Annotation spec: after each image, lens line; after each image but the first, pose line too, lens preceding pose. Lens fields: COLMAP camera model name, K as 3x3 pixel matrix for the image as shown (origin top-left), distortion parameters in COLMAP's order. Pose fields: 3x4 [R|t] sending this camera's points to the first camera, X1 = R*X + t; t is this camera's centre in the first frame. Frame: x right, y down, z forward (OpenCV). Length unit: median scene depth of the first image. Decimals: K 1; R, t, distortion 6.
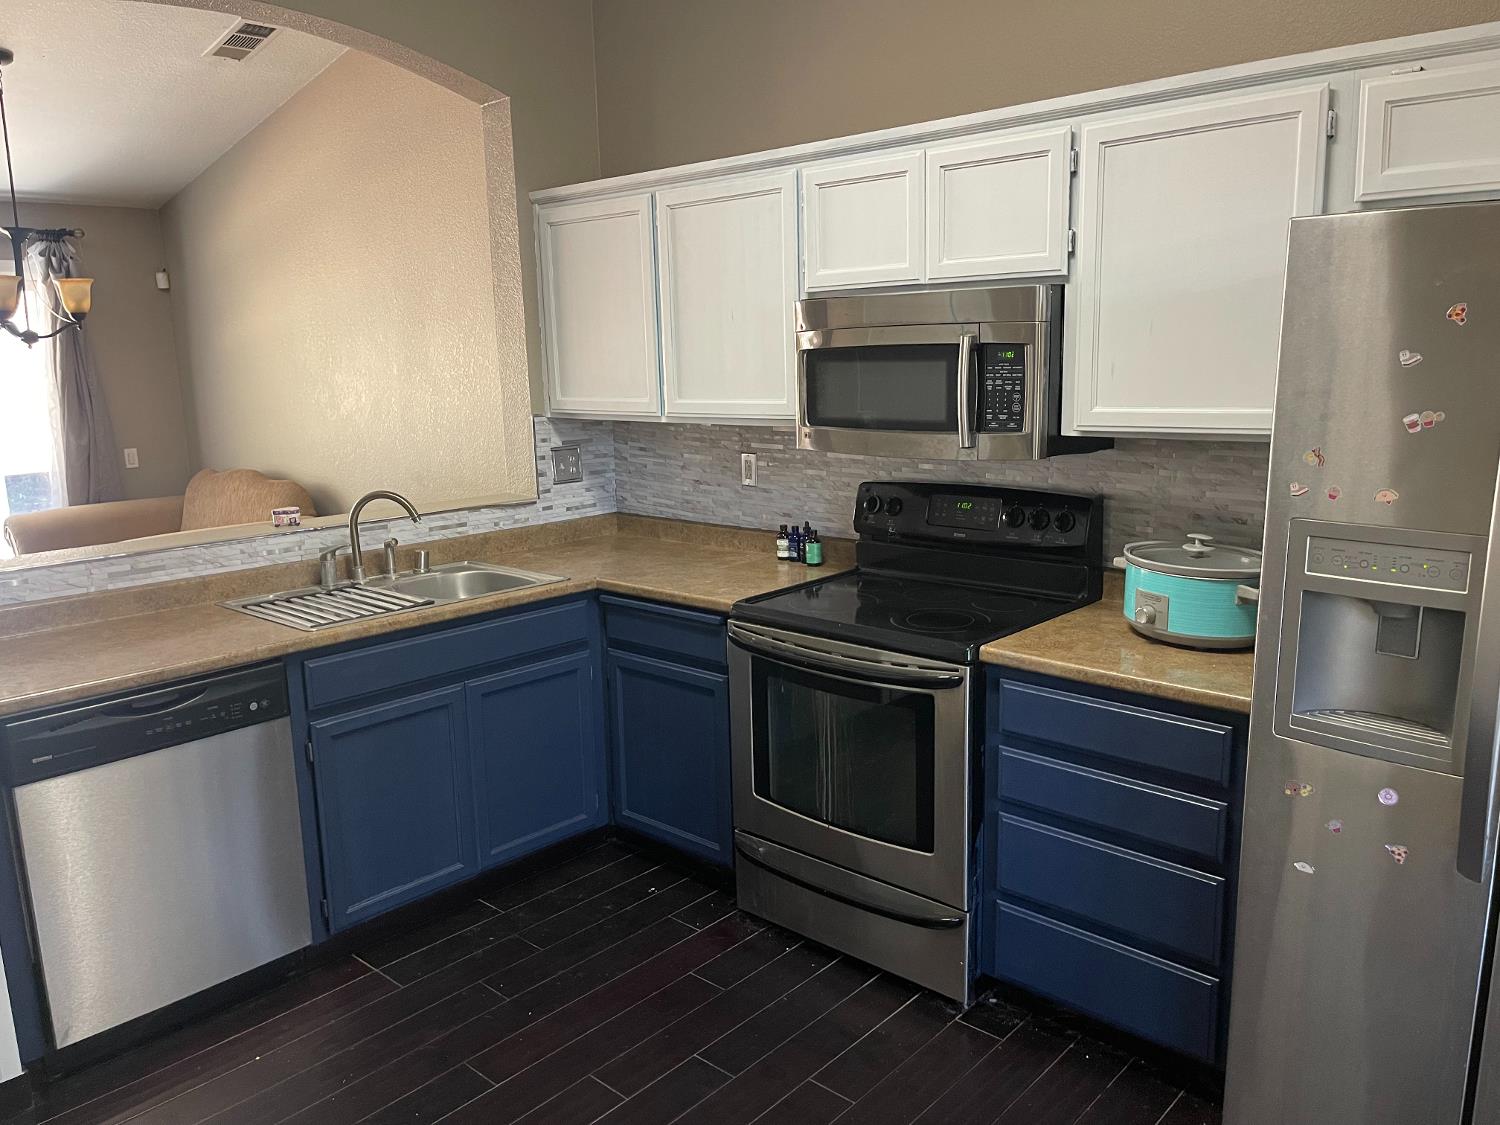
lens RADIAL K [[1136.1, 0, 754.2], [0, 1136.1, 571.2], [0, 0, 1]] dist [0.065517, -0.078298]
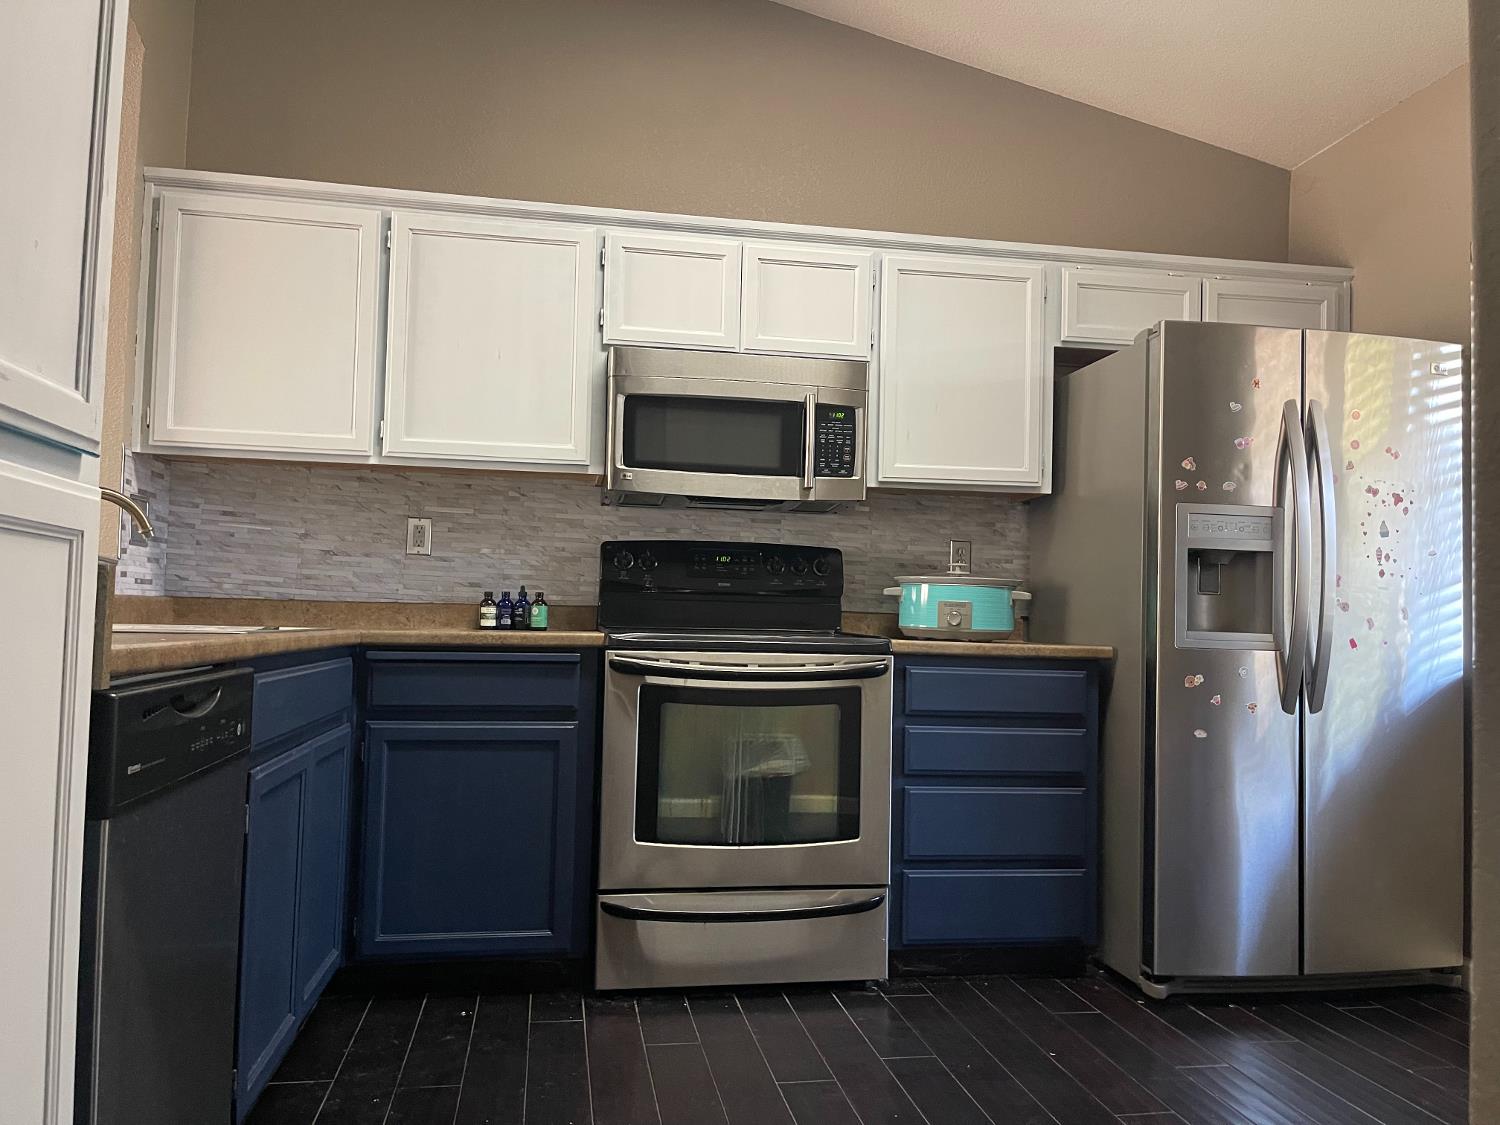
lens RADIAL K [[1136.1, 0, 756.1], [0, 1136.1, 572.1], [0, 0, 1]] dist [0.065517, -0.078298]
pose [[0.607073, 0.072048, 0.791373, -0.731030], [0.114705, 0.977507, -0.176985, 0.168299], [-0.786324, 0.198217, 0.585154, 0.363428]]
